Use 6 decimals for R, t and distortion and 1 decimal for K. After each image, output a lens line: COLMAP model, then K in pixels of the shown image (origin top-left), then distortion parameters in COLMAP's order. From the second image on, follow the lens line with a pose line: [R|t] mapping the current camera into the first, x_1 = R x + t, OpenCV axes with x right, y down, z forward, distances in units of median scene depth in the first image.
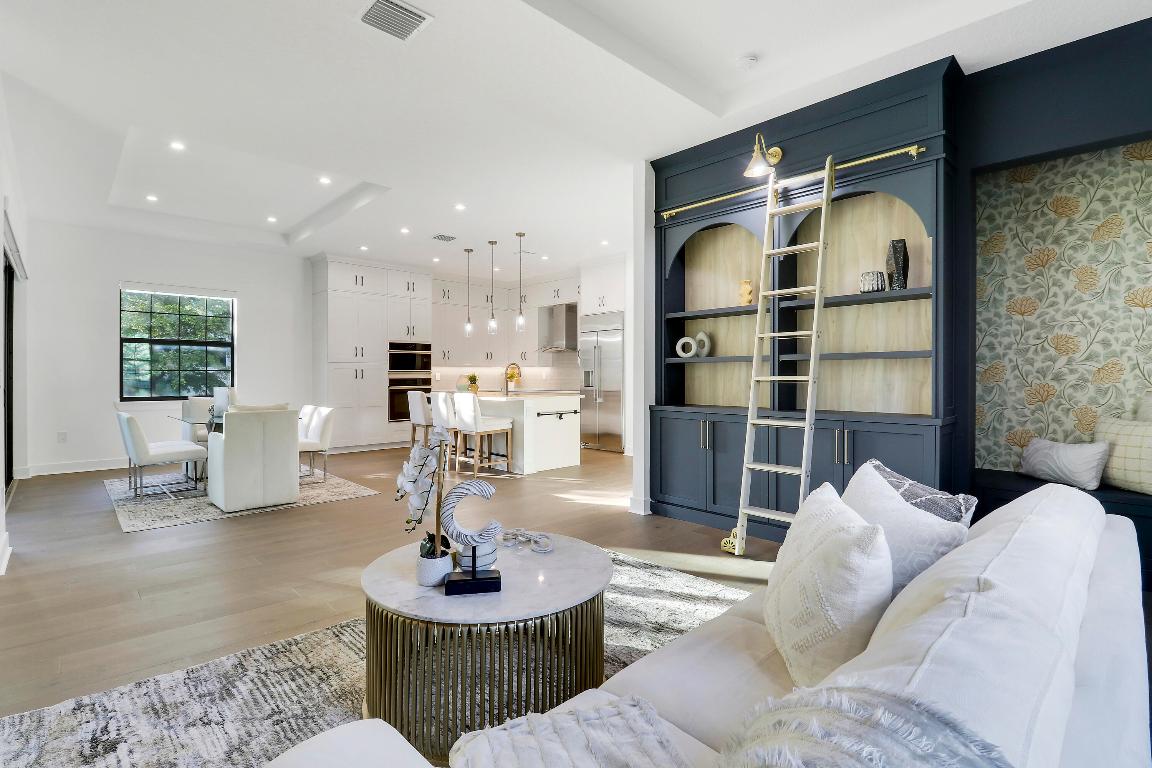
lens RADIAL K [[555.0, 0, 576.3], [0, 555.0, 364.0], [0, 0, 1]] dist [-0.002050, -0.000792]
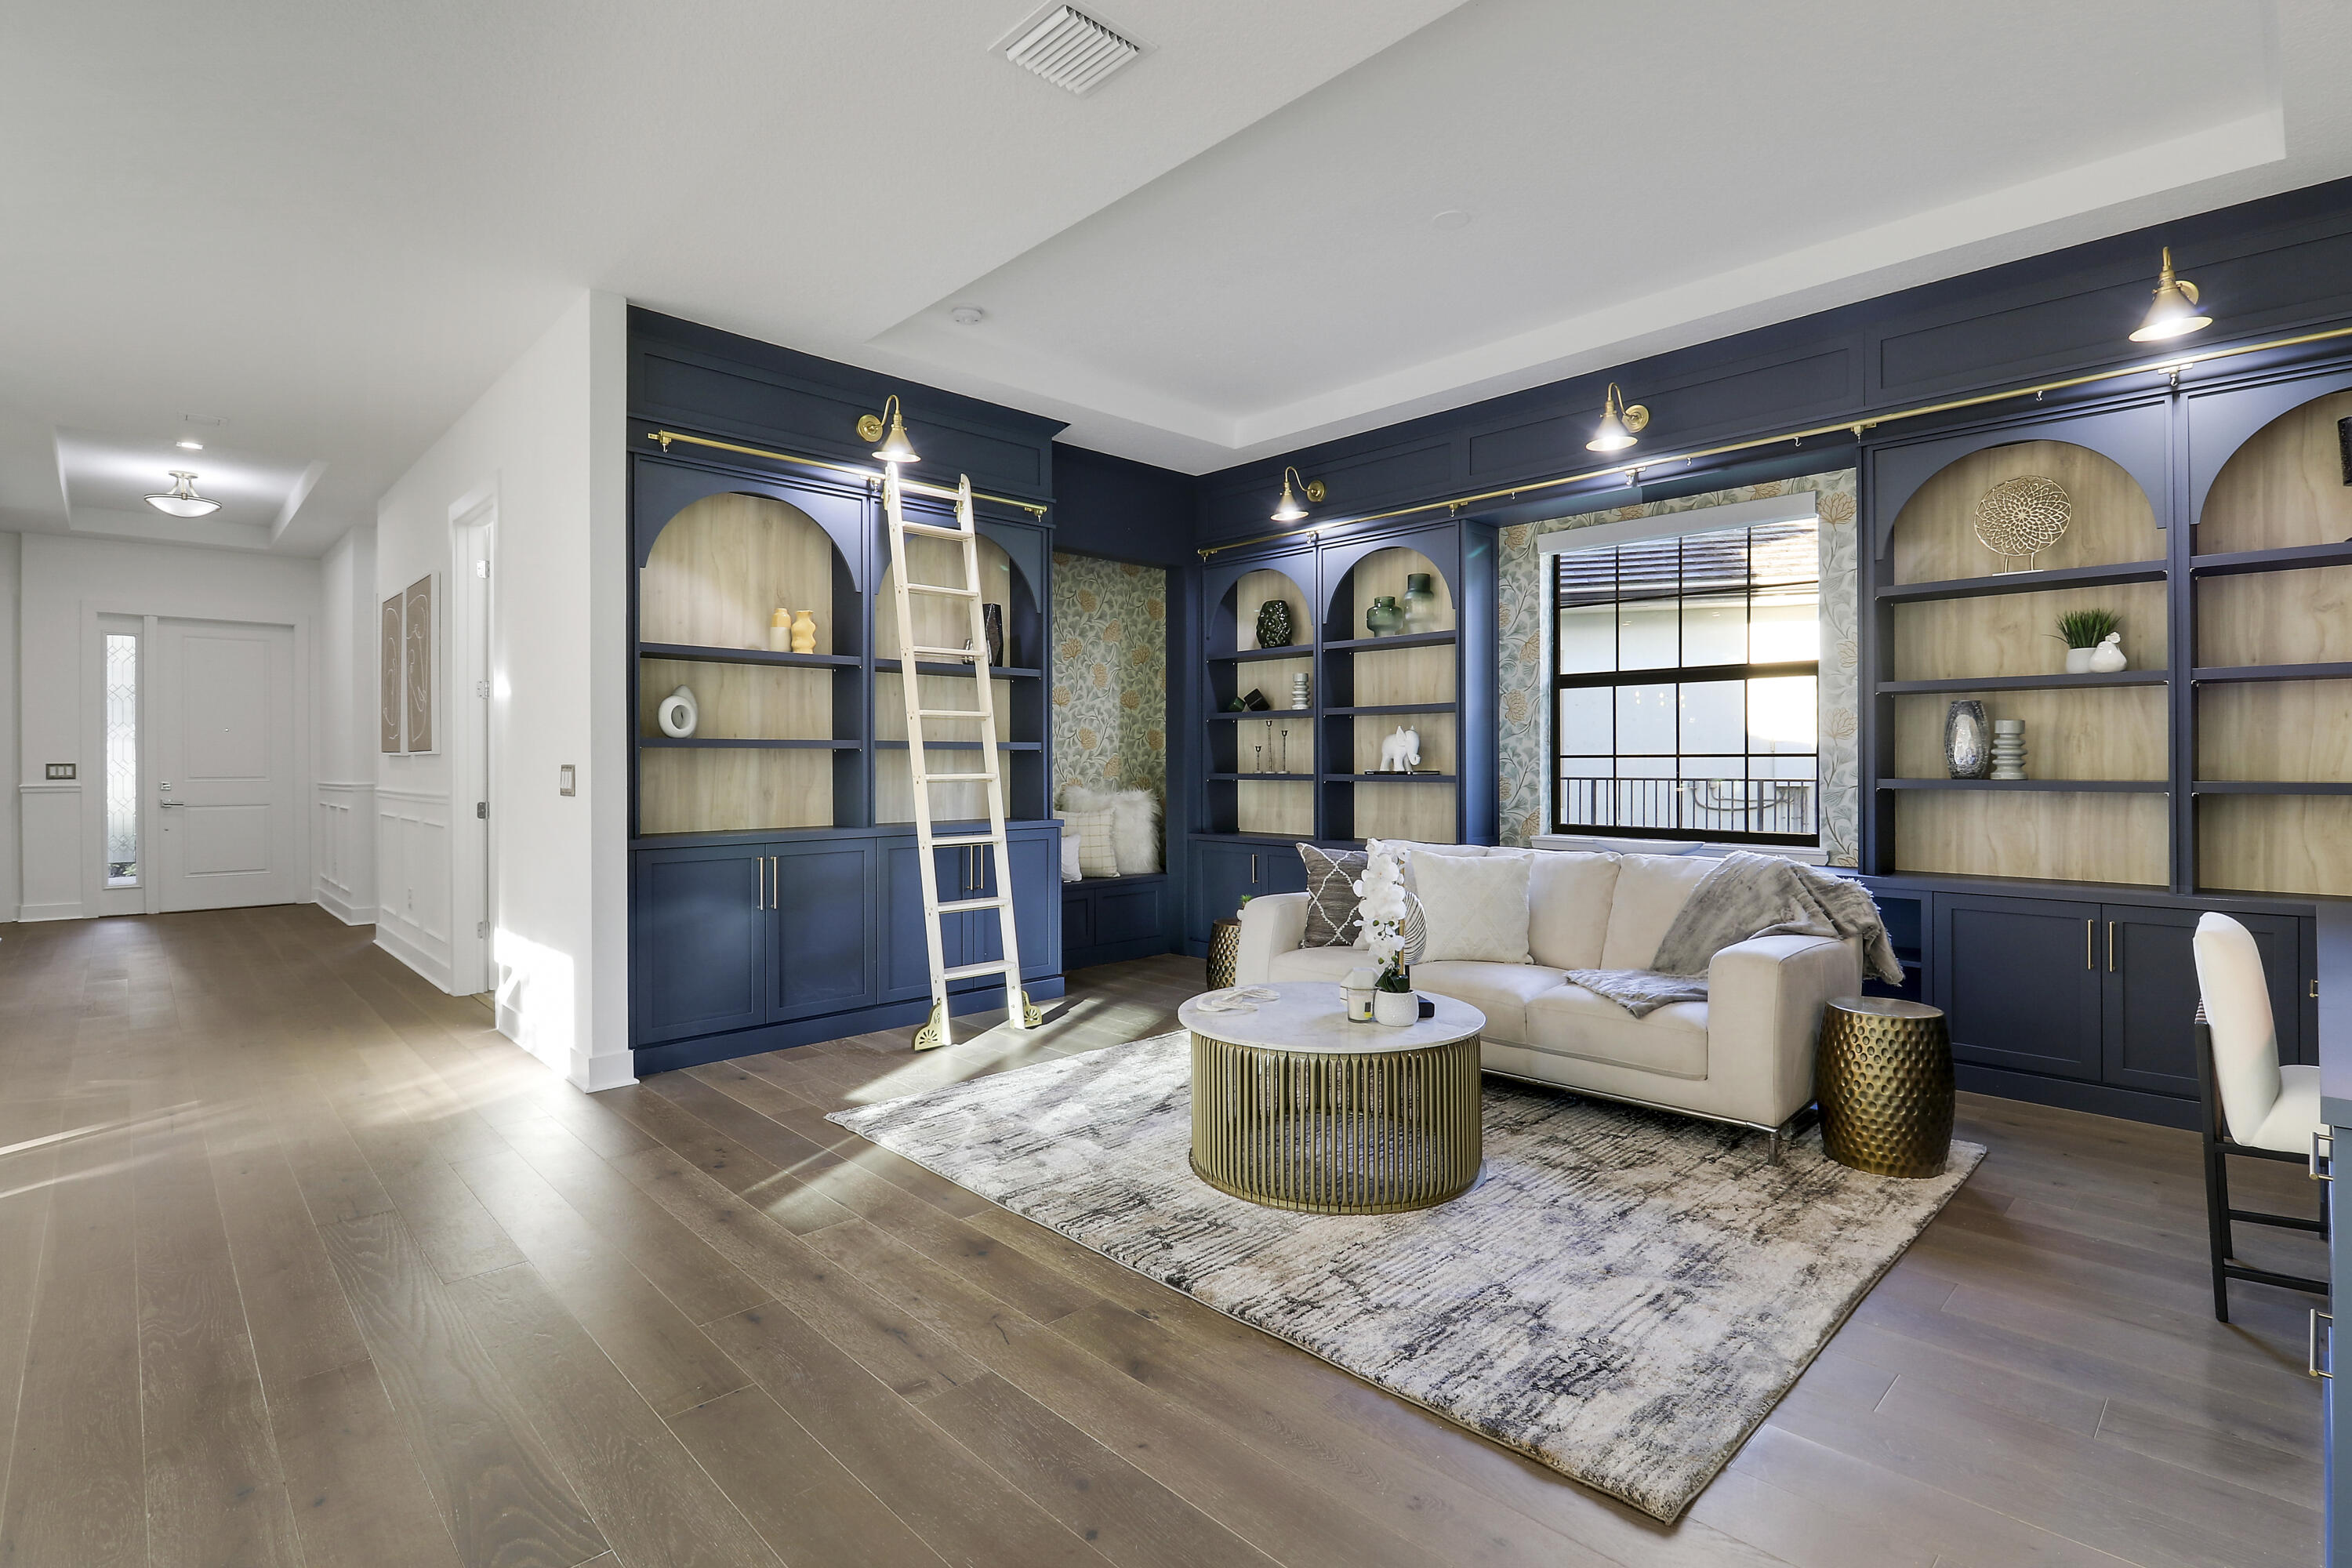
lens RADIAL K [[1103.6, 0, 1170.2], [0, 1103.6, 768.1], [0, 0, 1]] dist [0.015329, -0.015622]
pose [[0.009193, 0.000709, 0.999957, -1.035402], [-0.000601, 1.000000, -0.000704, 0.018342], [-0.999958, -0.000595, 0.009193, 0.742167]]
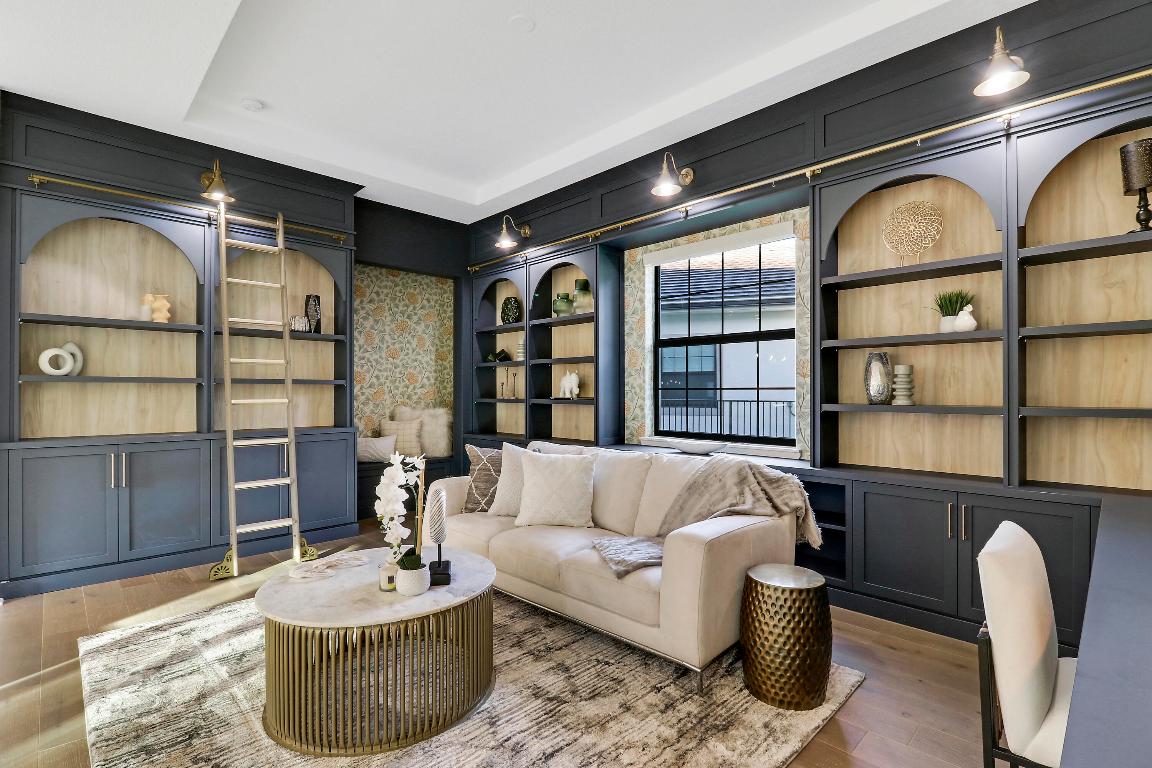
lens RADIAL K [[539.0, 0, 578.5], [0, 539.0, 392.9], [0, 0, 1]] dist [0.009840, -0.013464]
pose [[-0.006105, 0.003125, 0.999976, -0.713828], [-0.001808, 0.999993, -0.003136, 0.013890], [-0.999980, -0.001827, -0.006100, 0.392951]]
